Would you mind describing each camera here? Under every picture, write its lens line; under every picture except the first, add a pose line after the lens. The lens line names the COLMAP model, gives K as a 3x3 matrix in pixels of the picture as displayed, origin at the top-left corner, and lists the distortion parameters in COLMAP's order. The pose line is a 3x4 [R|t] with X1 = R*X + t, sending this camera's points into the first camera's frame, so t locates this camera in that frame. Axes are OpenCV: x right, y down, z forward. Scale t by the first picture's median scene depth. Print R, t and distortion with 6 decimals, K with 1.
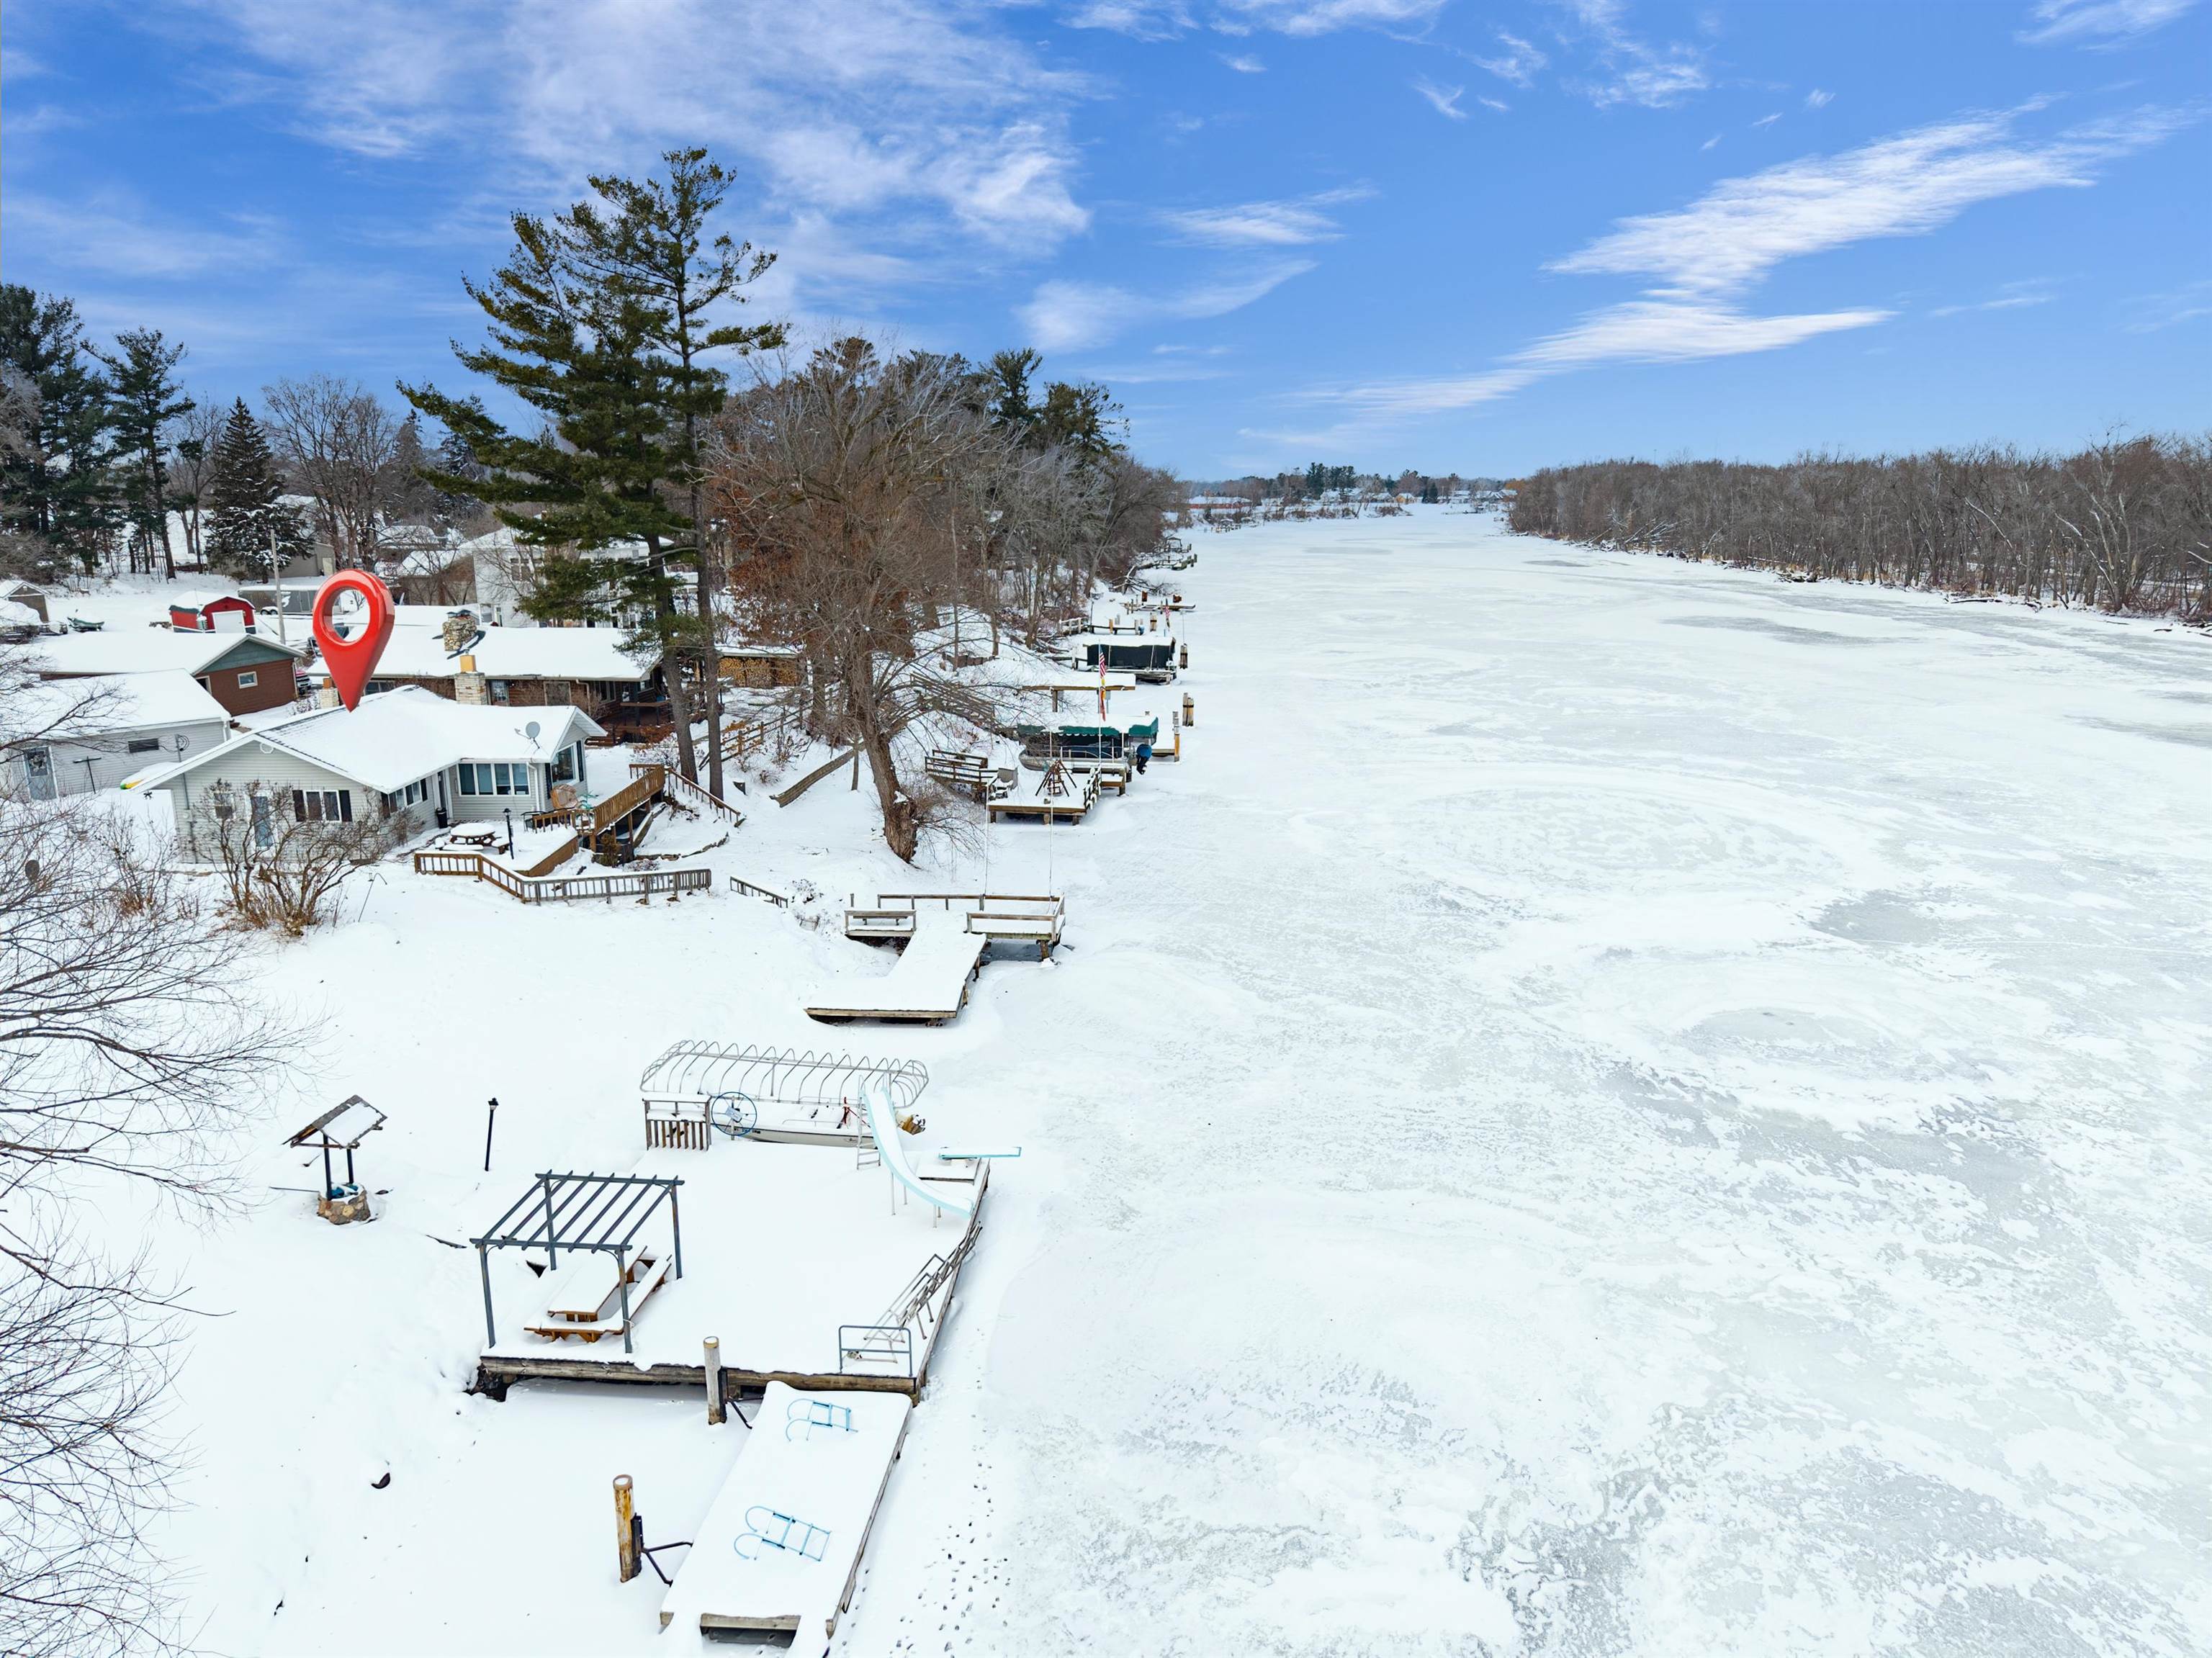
lens RADIAL K [[1476.6, 0, 1098.3], [0, 1476.6, 828.1], [0, 0, 1]] dist [0.015297, -0.013637]
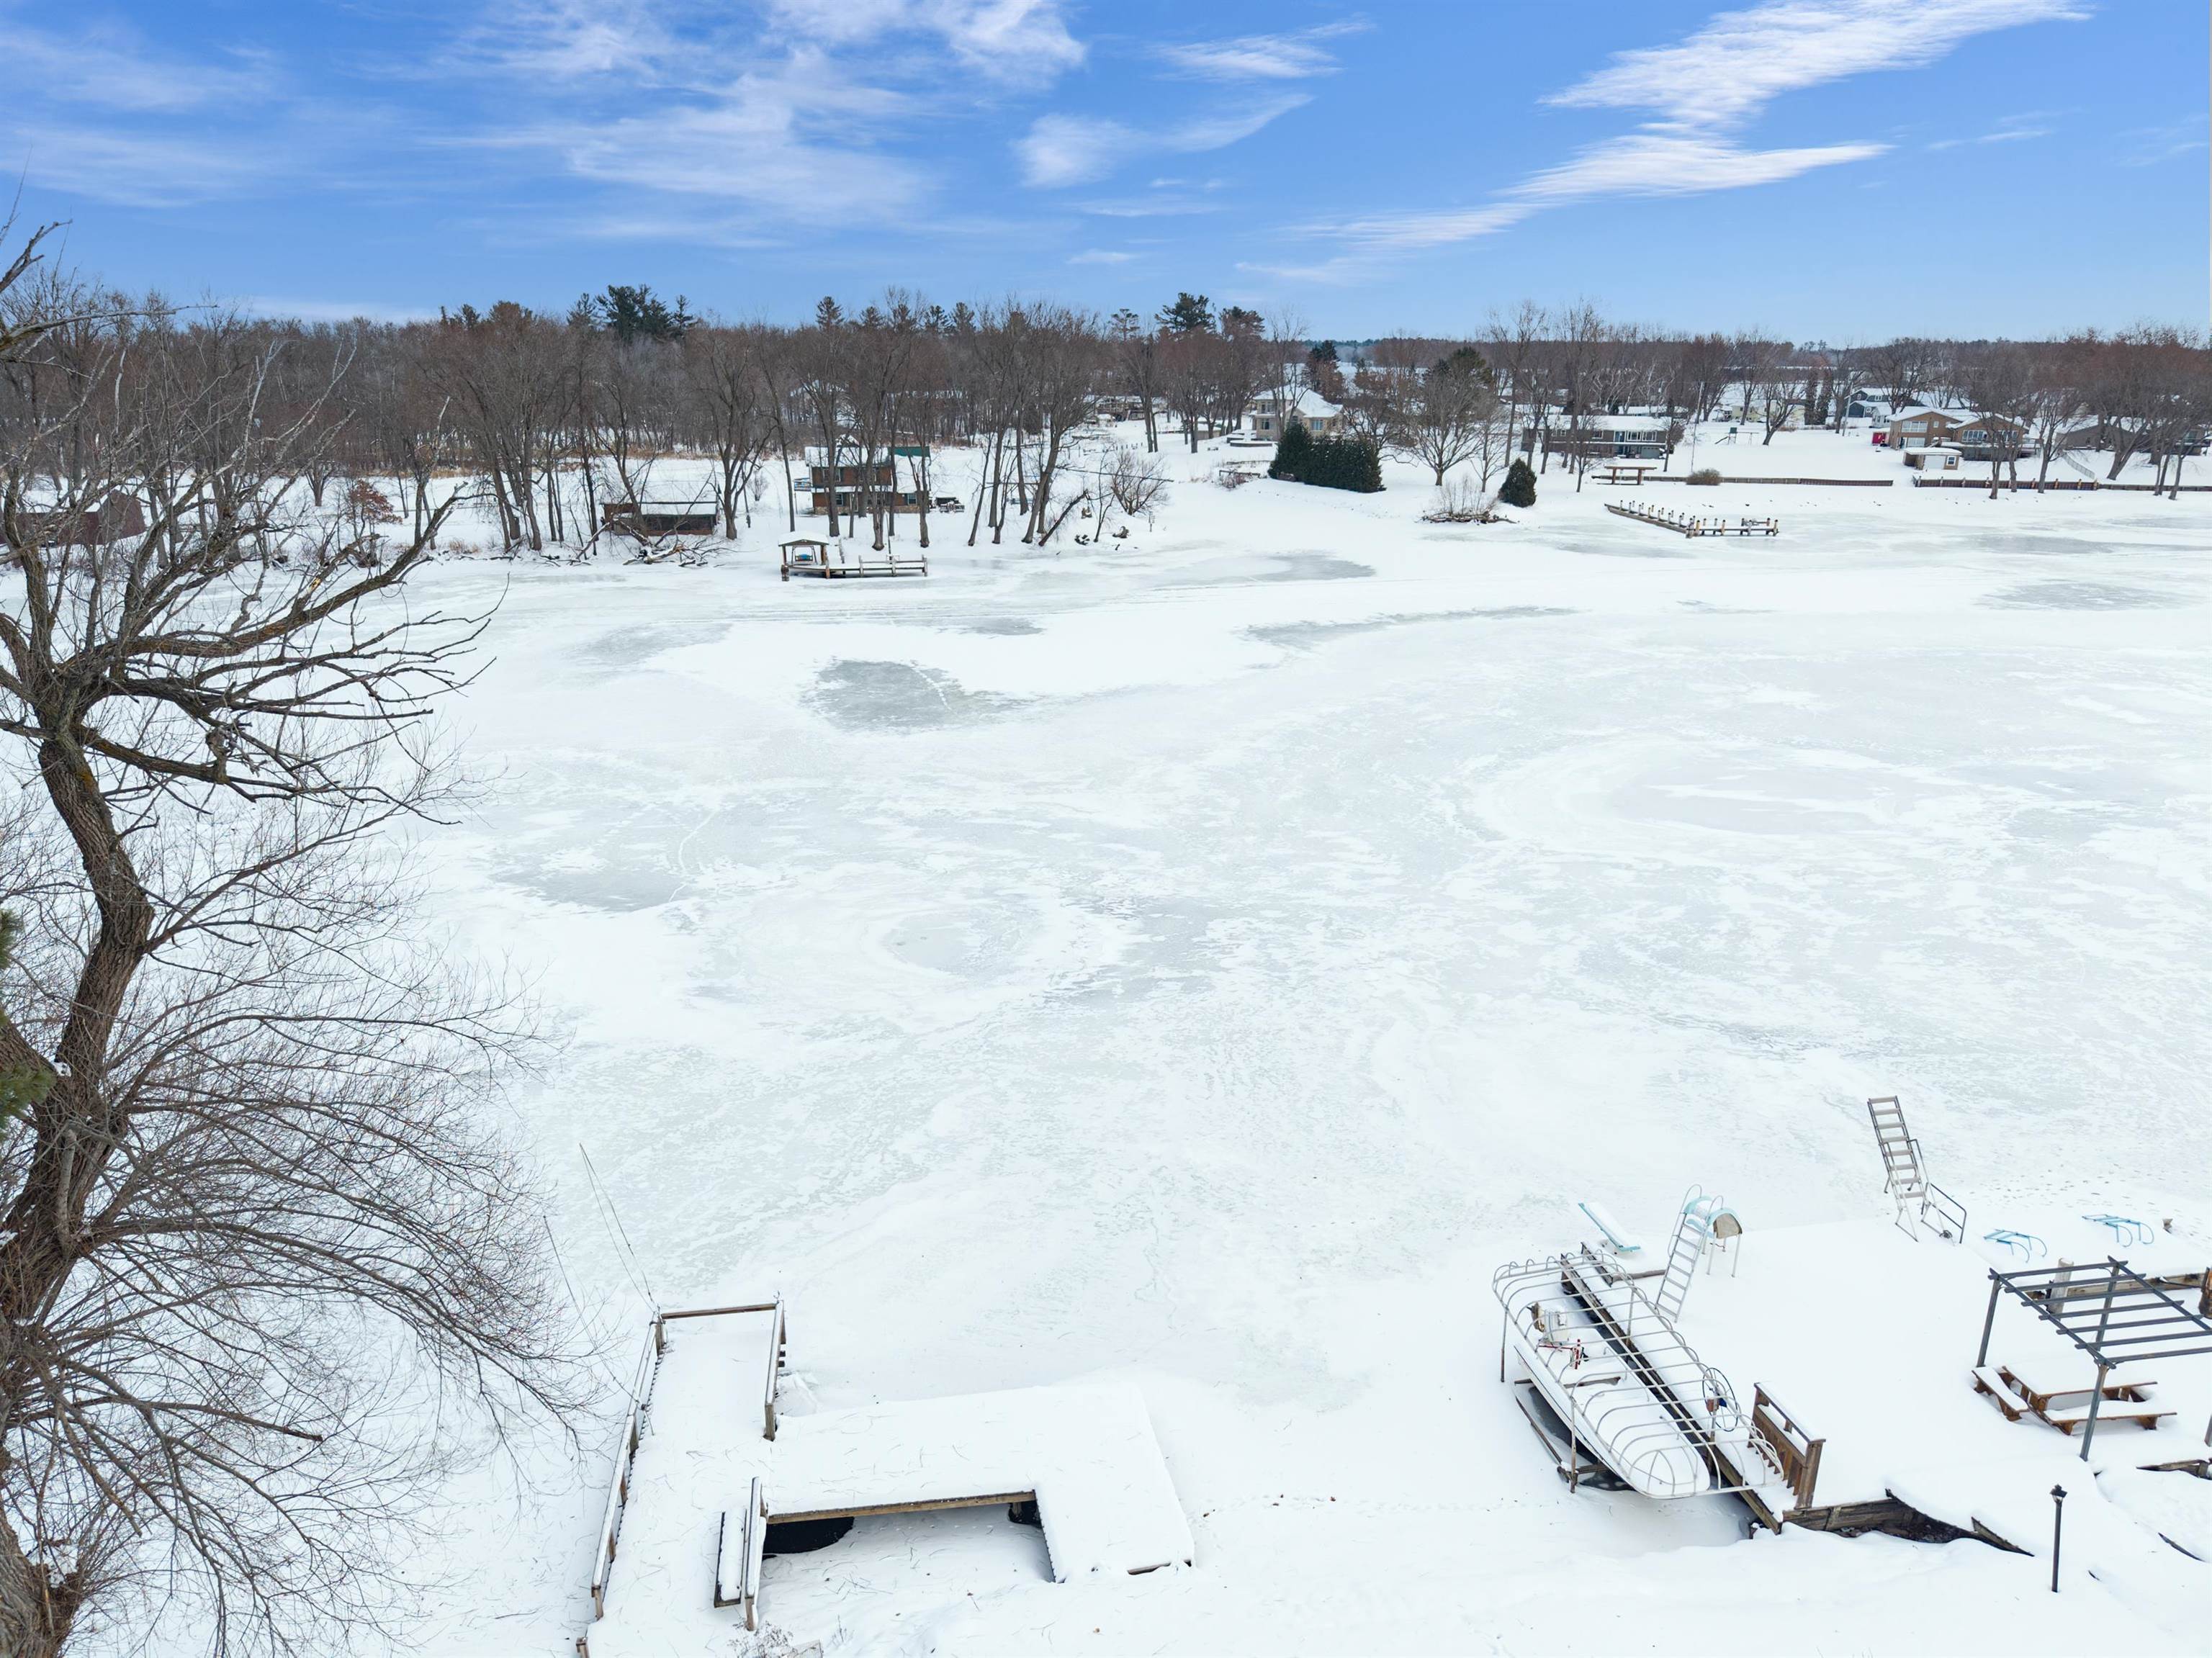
lens RADIAL K [[1476.6, 0, 1104.7], [0, 1476.6, 816.3], [0, 0, 1]] dist [0.015297, -0.013637]
pose [[-0.243060, -0.286933, 0.926602, -0.687779], [0.219665, 0.914151, 0.340698, -0.358308], [-0.944812, 0.286352, -0.159164, 1.165318]]
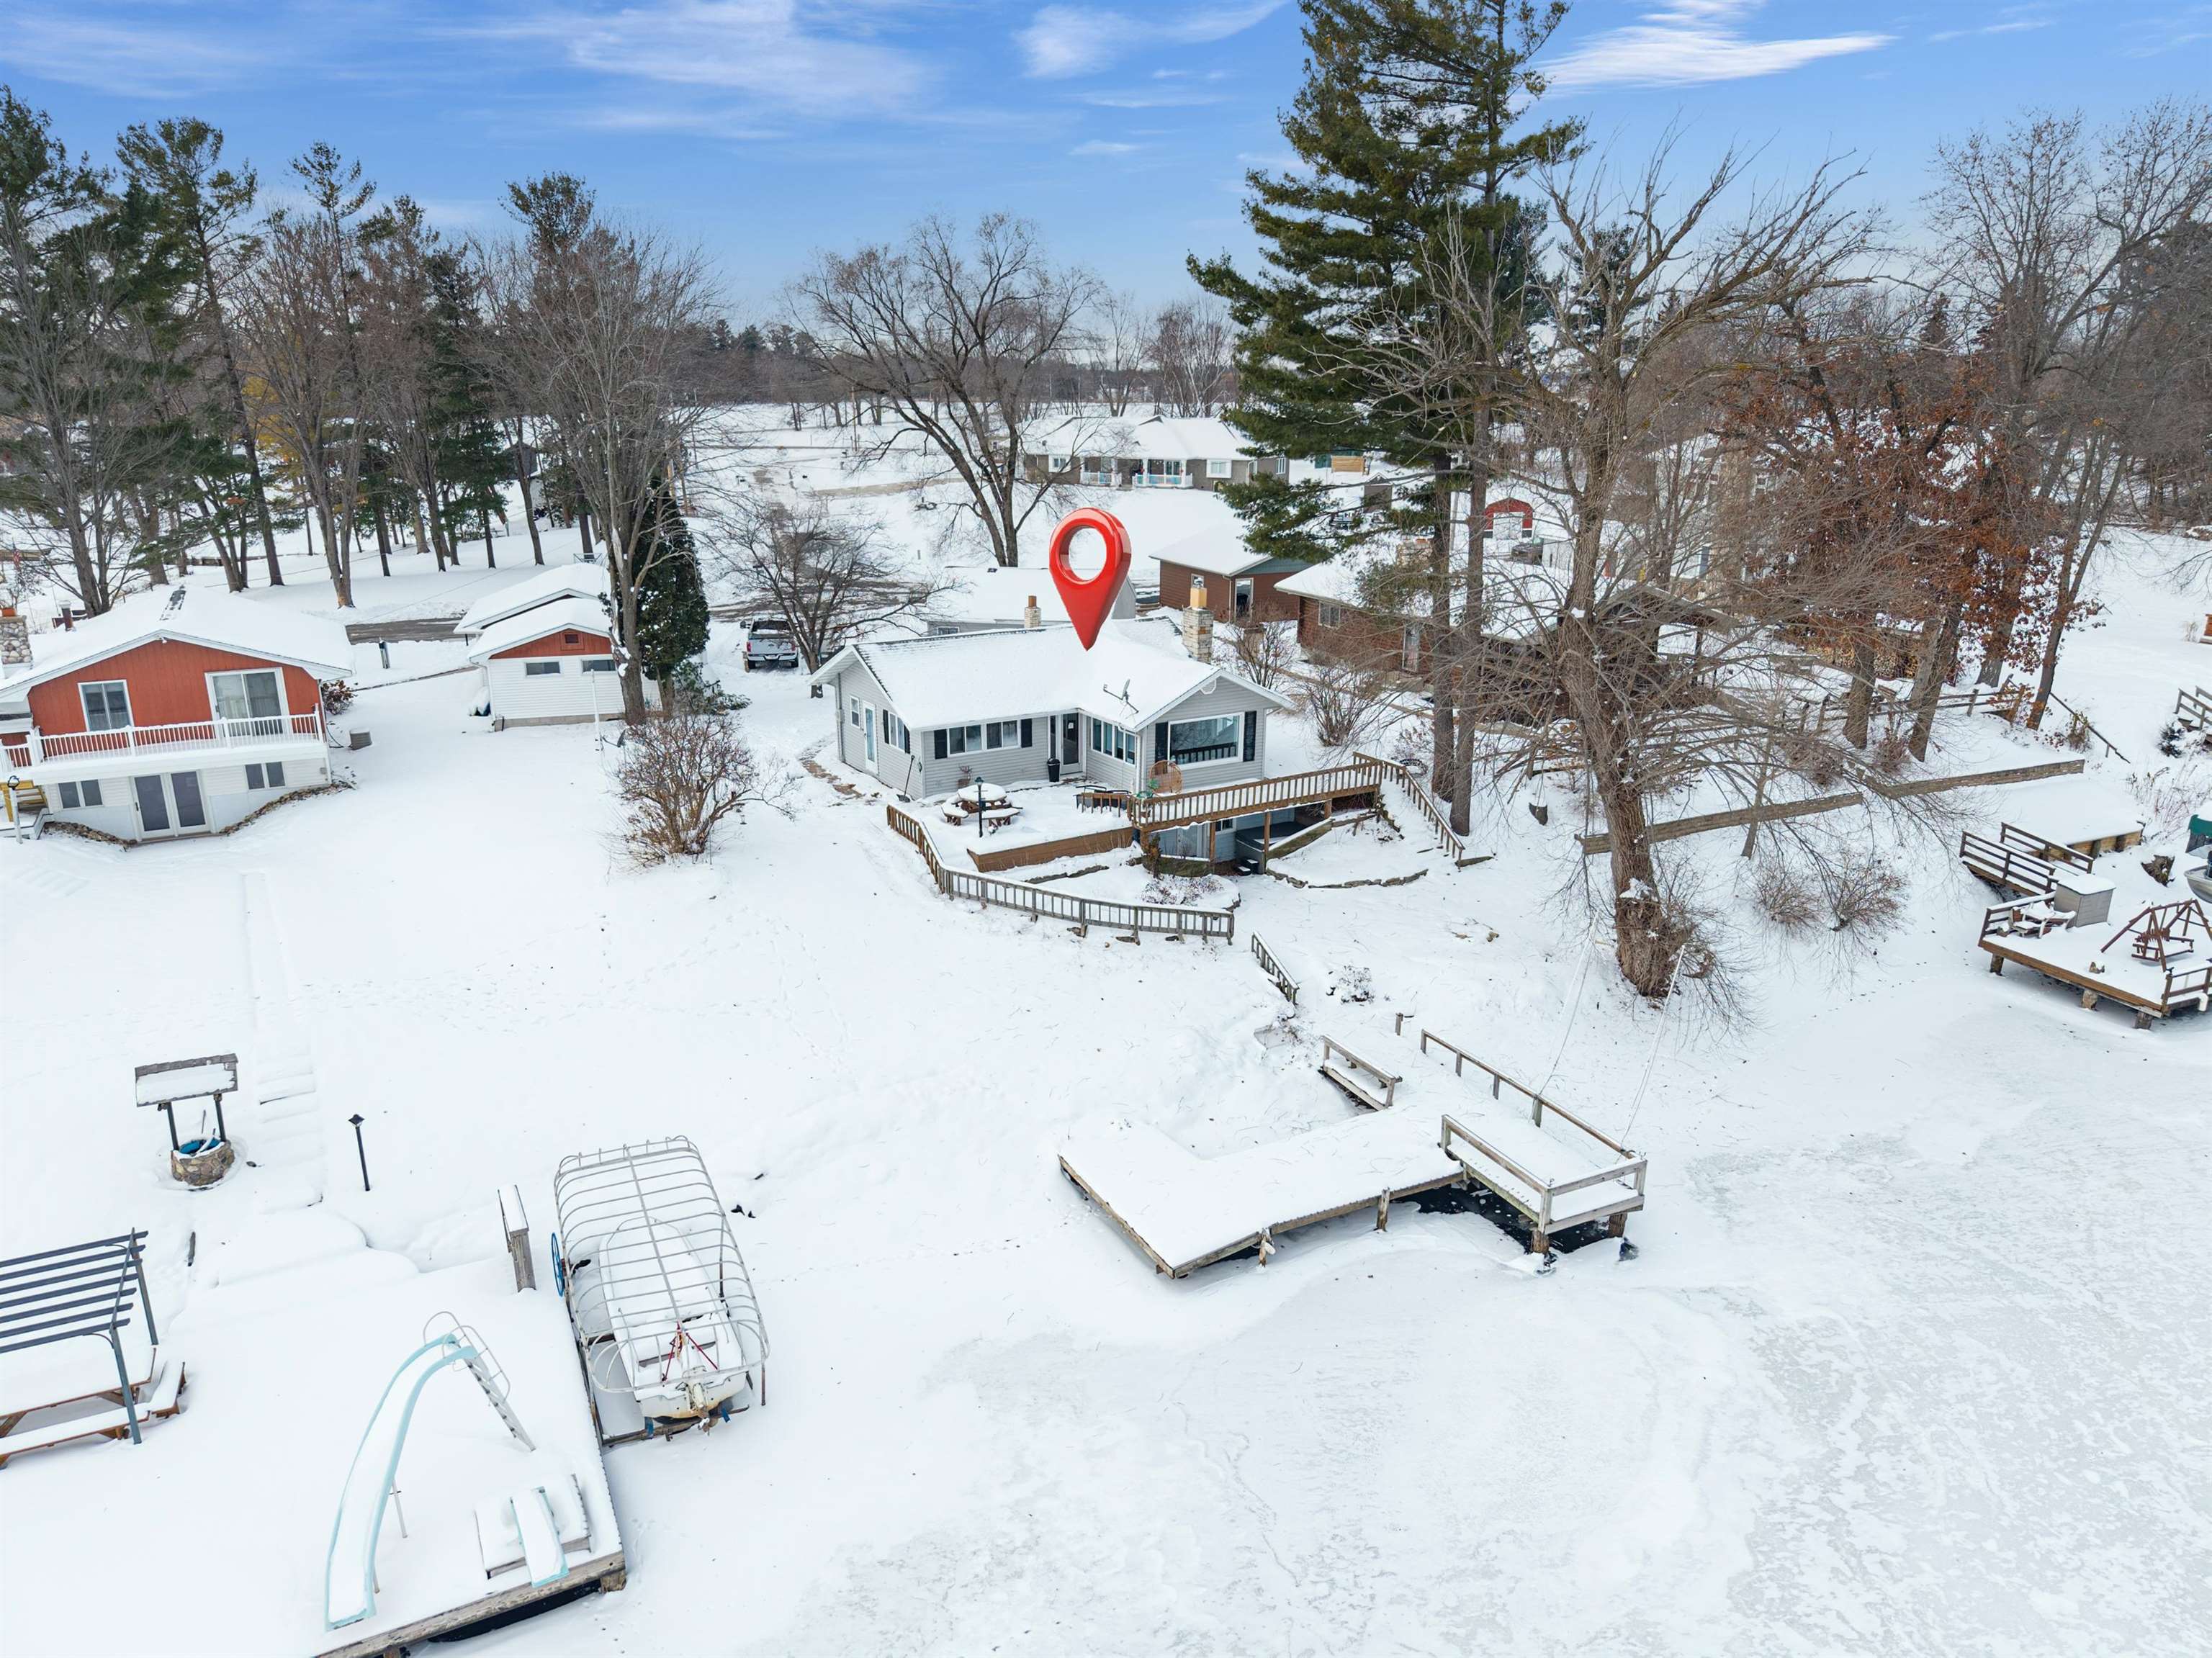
lens RADIAL K [[1476.6, 0, 1107.6], [0, 1476.6, 827.1], [0, 0, 1]] dist [0.015297, -0.013637]
pose [[0.520650, 0.246871, -0.817300, 0.375389], [-0.193930, 0.966456, 0.168385, -0.162788], [0.831454, 0.070829, 0.551061, 0.708050]]
